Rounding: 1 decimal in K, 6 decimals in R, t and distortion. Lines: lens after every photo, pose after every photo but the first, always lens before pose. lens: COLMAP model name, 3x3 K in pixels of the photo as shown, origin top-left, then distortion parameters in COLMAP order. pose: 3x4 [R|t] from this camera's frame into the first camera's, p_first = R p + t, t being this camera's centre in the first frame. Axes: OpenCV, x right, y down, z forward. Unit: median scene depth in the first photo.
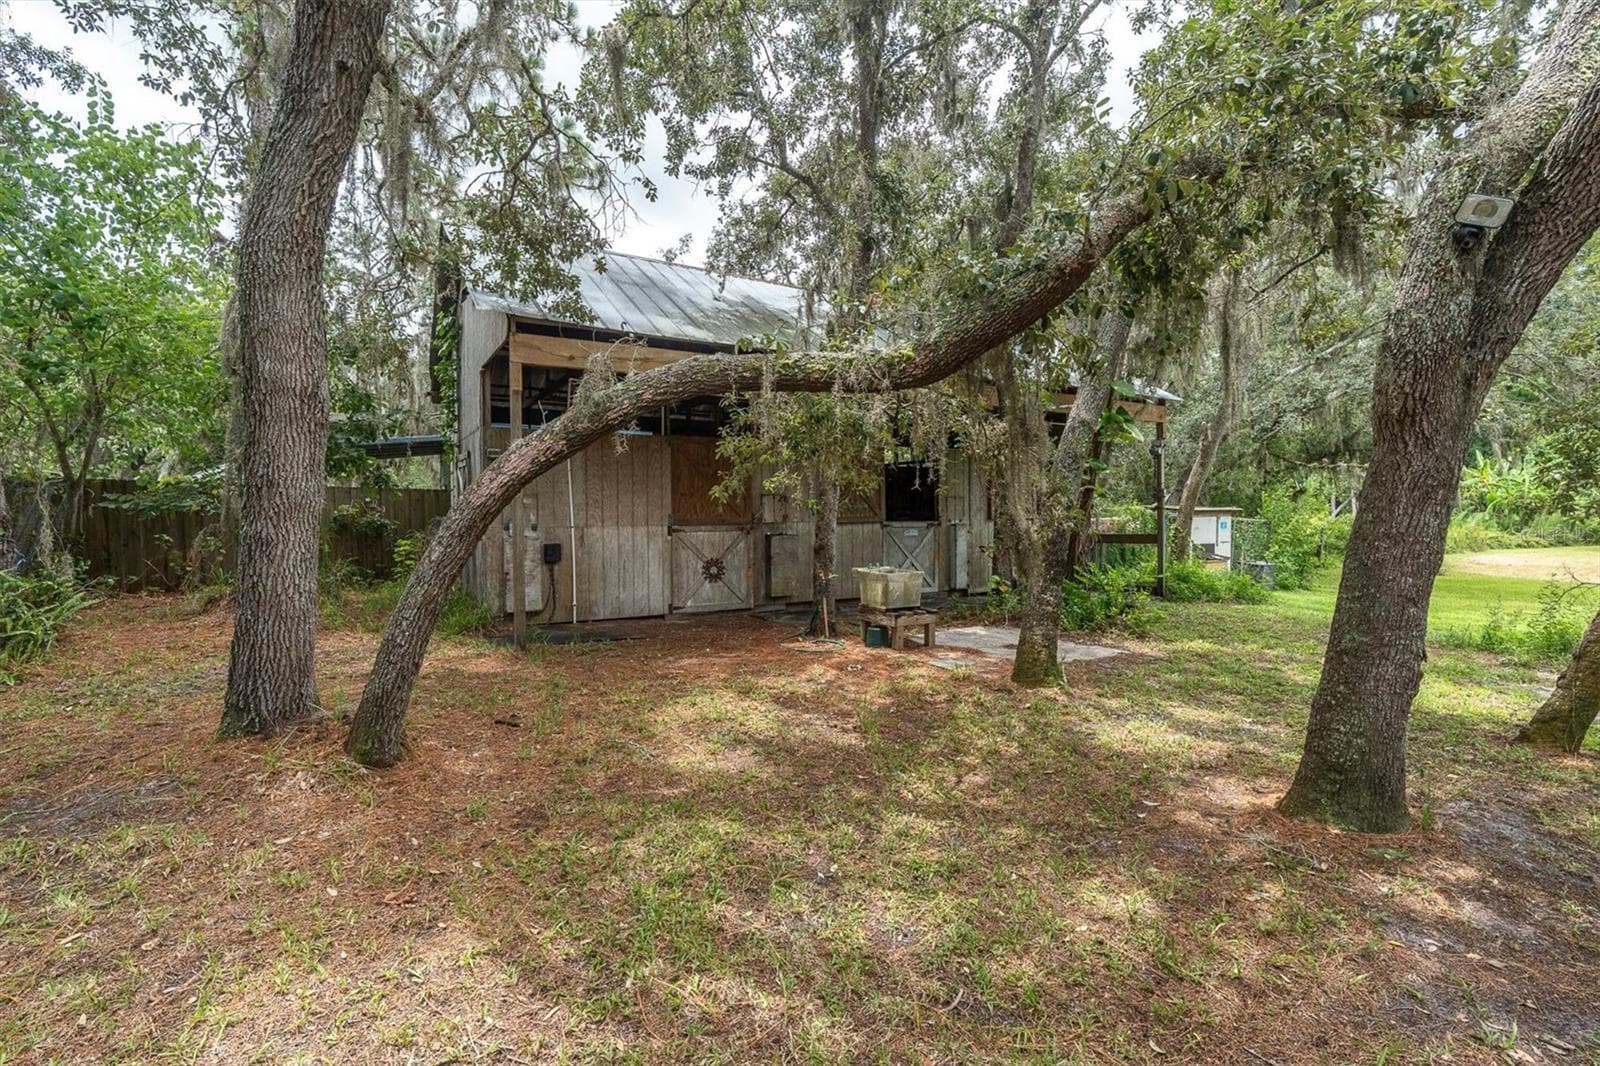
lens RADIAL K [[709.6, 0, 788.8], [0, 709.6, 514.7], [0, 0, 1]] dist [-0.002768, 0.000130]
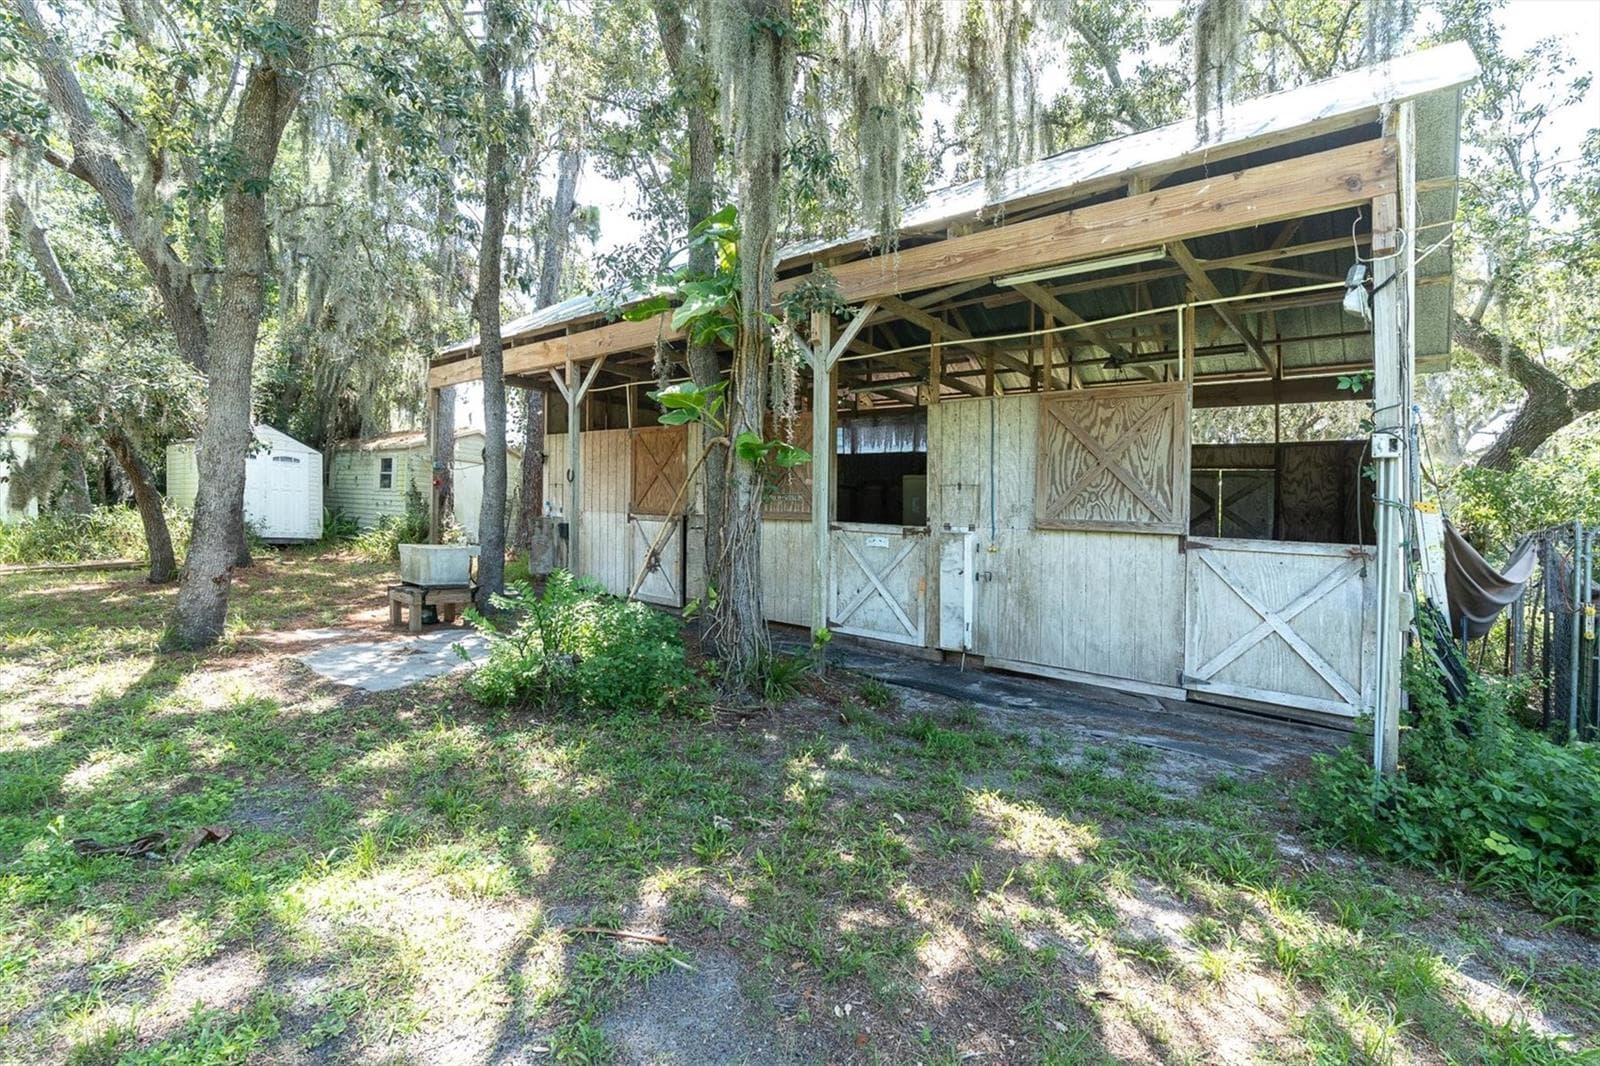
lens RADIAL K [[723.5, 0, 800.0], [0, 723.5, 533.0], [0, 0, 1]] dist [-0.000591, 0.000749]
pose [[0.329470, 0.030888, -0.943661, 0.904184], [-0.057682, 0.998256, 0.012536, 0.015932], [0.942402, 0.050302, 0.330677, 0.862851]]
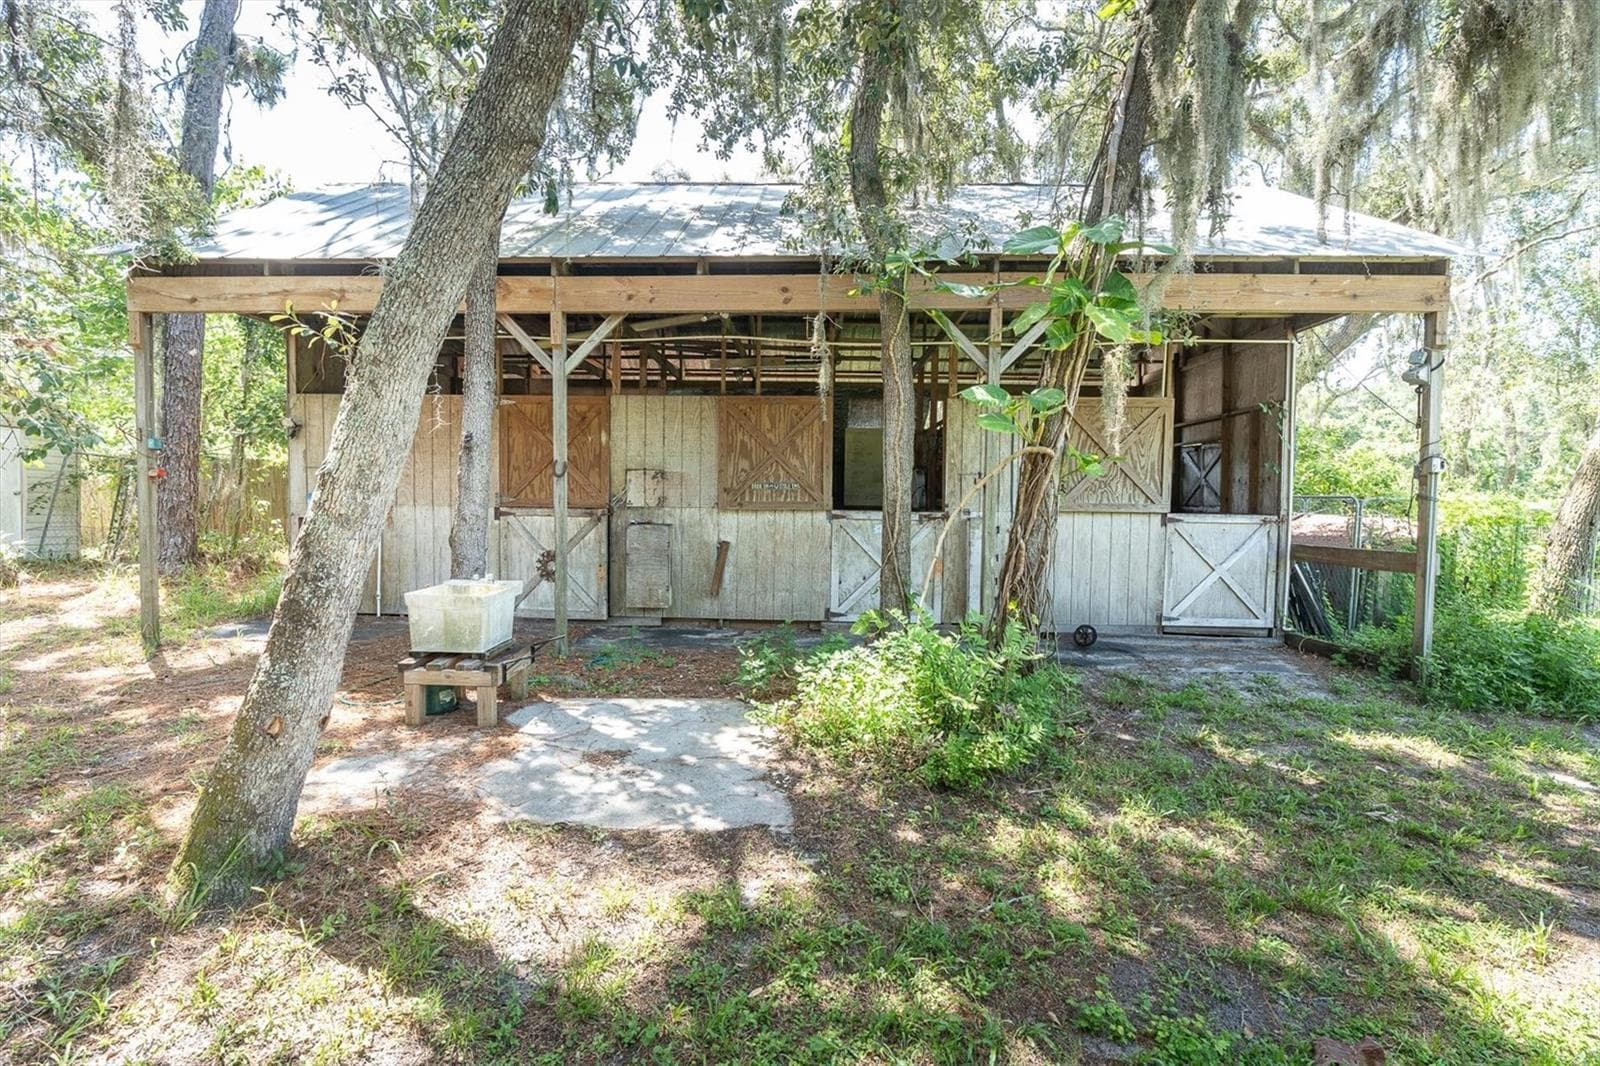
lens RADIAL K [[709.6, 0, 788.8], [0, 709.6, 514.7], [0, 0, 1]] dist [-0.002768, 0.000130]
pose [[0.844674, 0.032350, -0.534303, 0.527186], [-0.018583, 0.999343, 0.031129, -0.006979], [0.534958, -0.016365, 0.844720, 0.484967]]
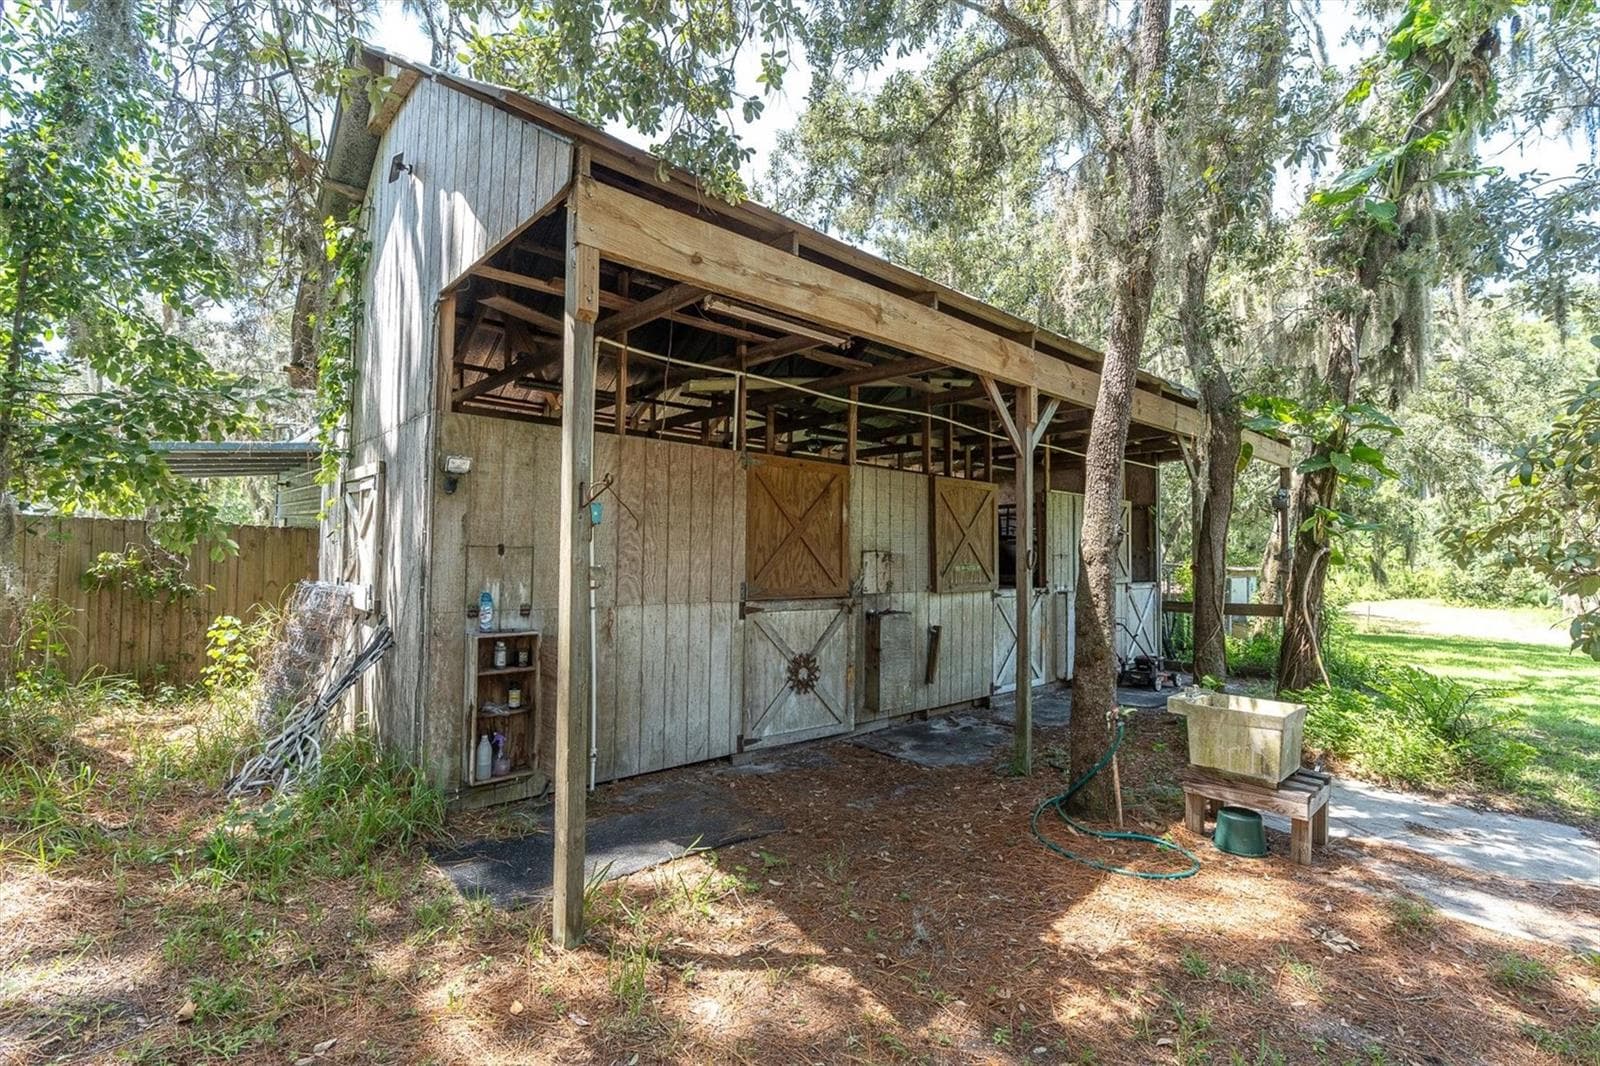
lens RADIAL K [[709.6, 0, 788.8], [0, 709.6, 514.7], [0, 0, 1]] dist [-0.002768, 0.000130]
pose [[0.980887, 0.027619, 0.192610, -0.240050], [-0.016058, 0.997988, -0.061329, -0.020941], [-0.193916, 0.057064, 0.979357, 0.396626]]
